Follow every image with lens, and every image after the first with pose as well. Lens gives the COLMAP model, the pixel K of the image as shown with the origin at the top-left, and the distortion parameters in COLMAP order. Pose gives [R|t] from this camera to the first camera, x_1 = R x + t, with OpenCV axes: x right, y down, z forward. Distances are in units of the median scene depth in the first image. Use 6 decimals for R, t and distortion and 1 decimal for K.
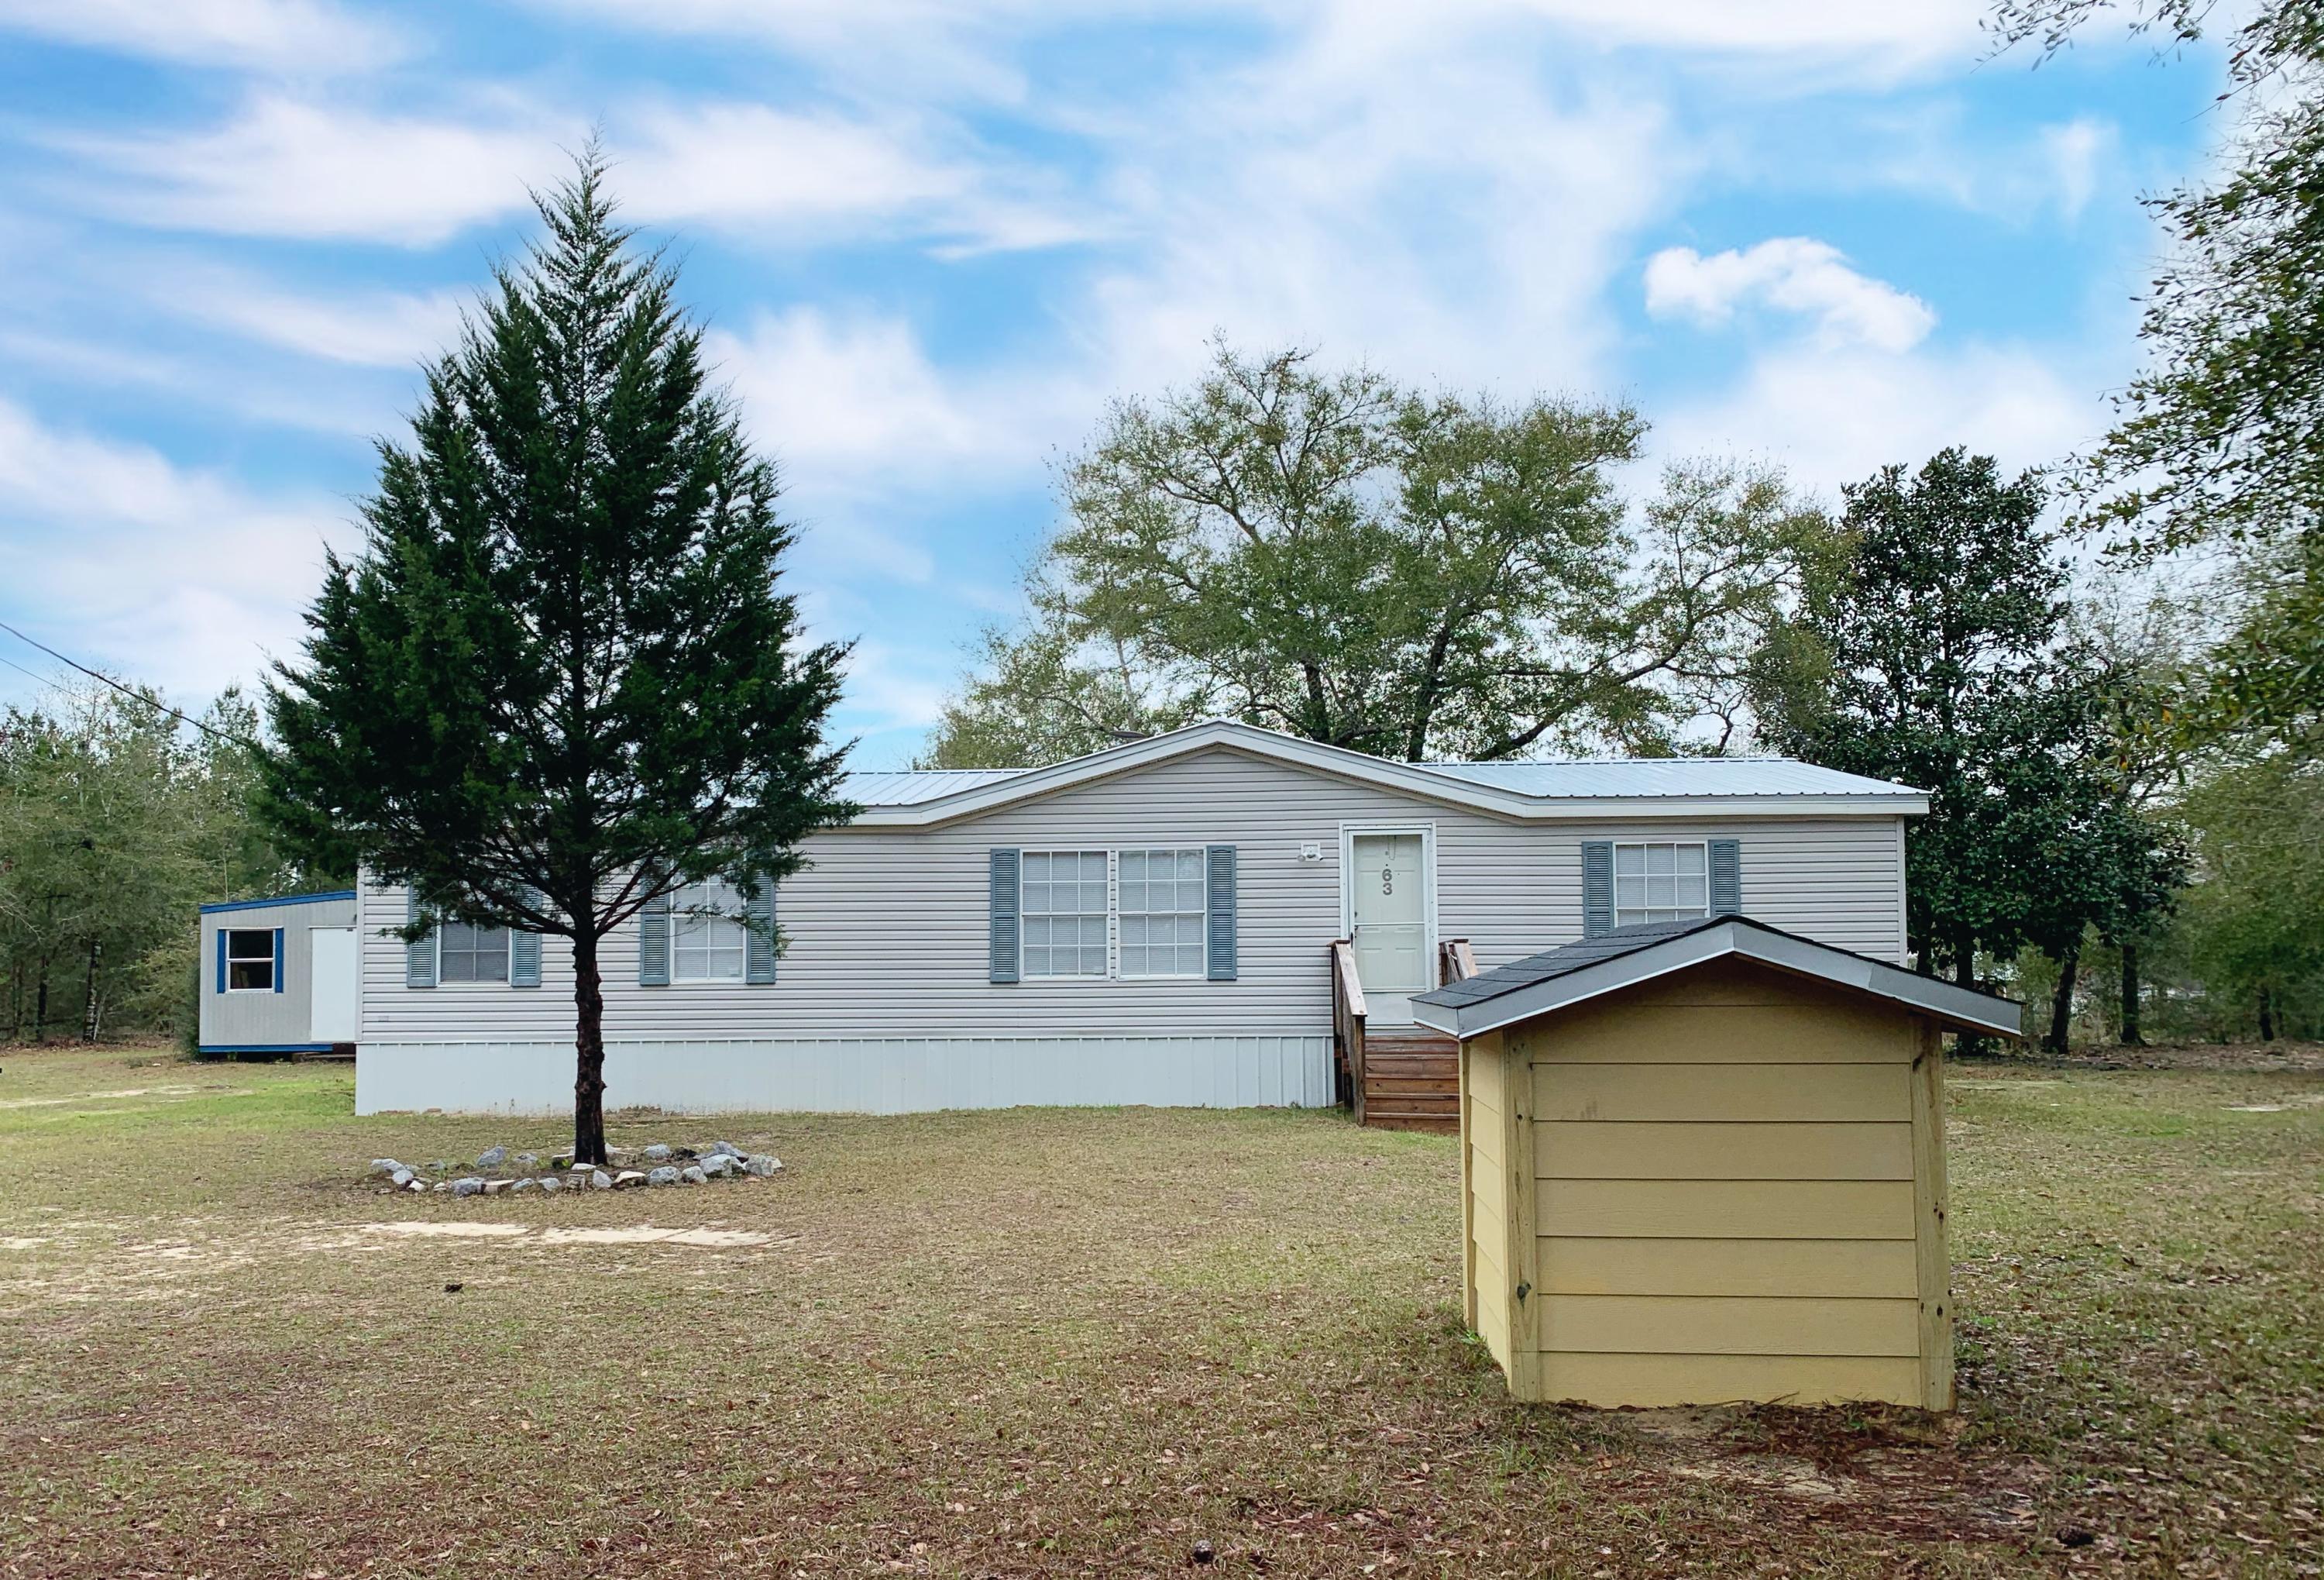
lens RADIAL K [[1790.4, 0, 1161.4], [0, 1790.4, 900.7], [0, 0, 1]] dist [0.095642, 0.000423]
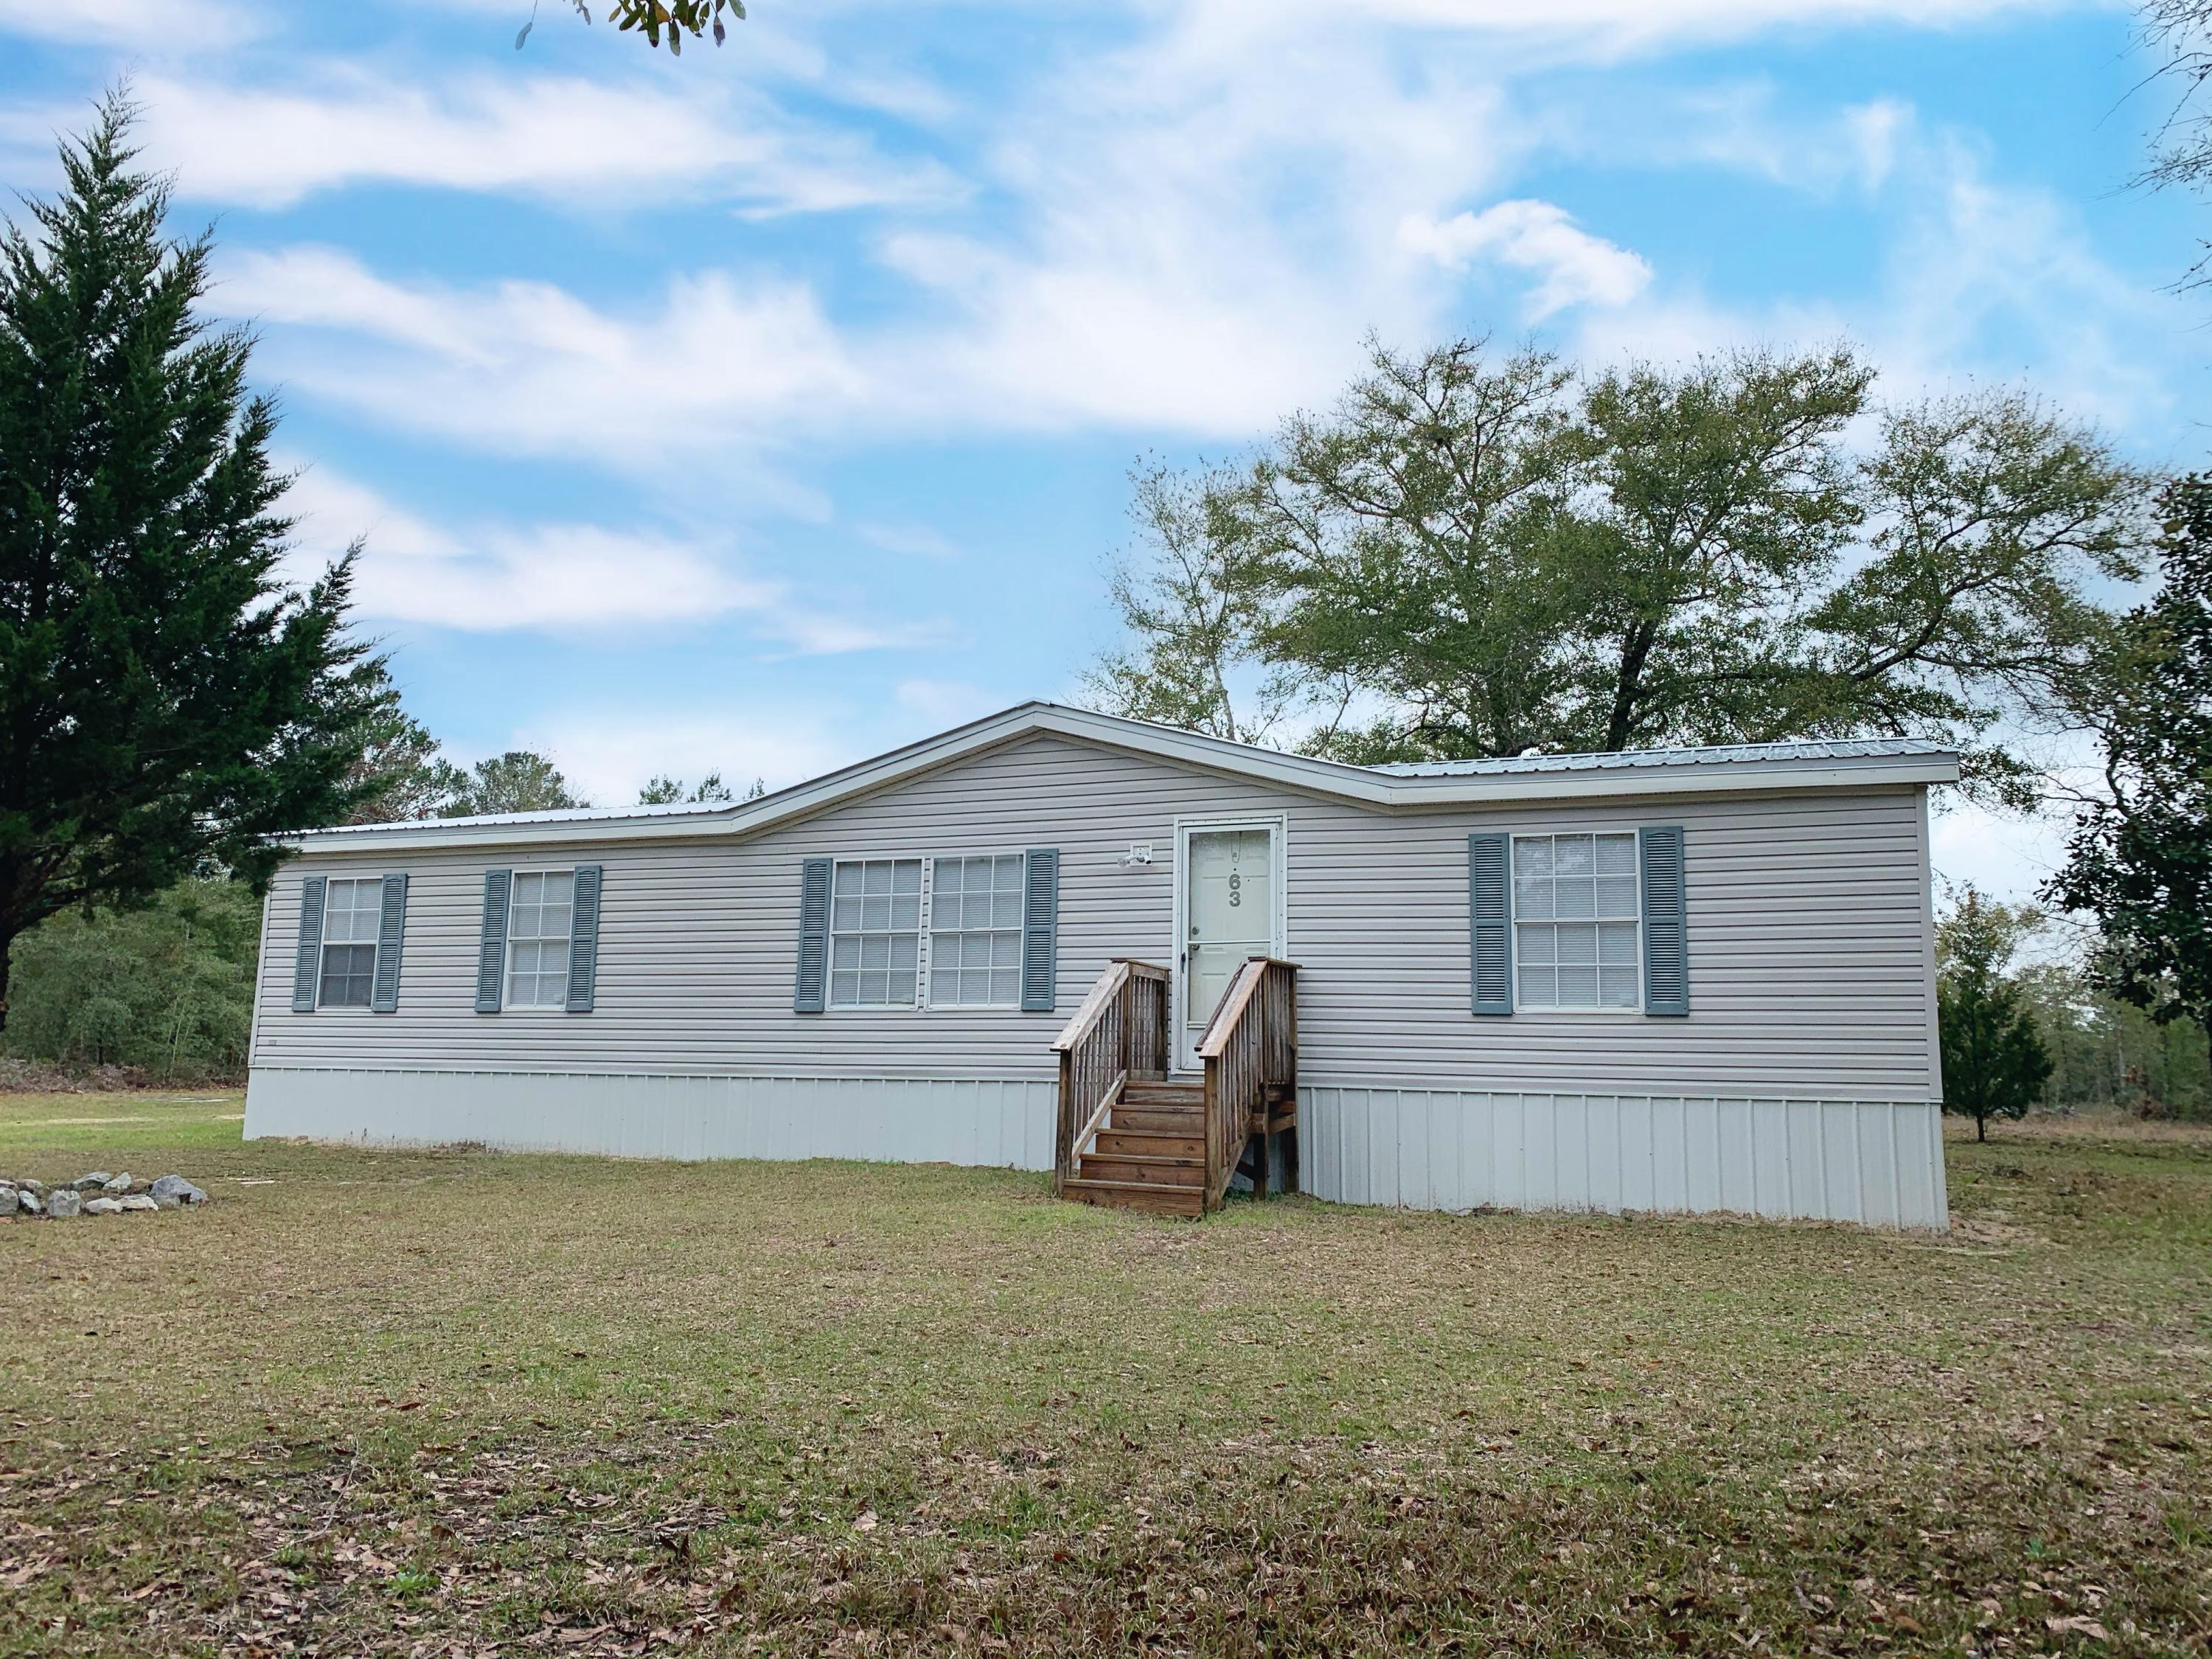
lens RADIAL K [[1686.0, 0, 1106.0], [0, 1686.0, 829.5], [0, 0, 1]] dist [0.038493, -0.001141]
pose [[0.943506, -0.024419, -0.330456, 0.319681], [-0.003616, 0.996463, -0.083959, 0.025561], [0.331337, 0.080410, 0.940080, 0.270935]]
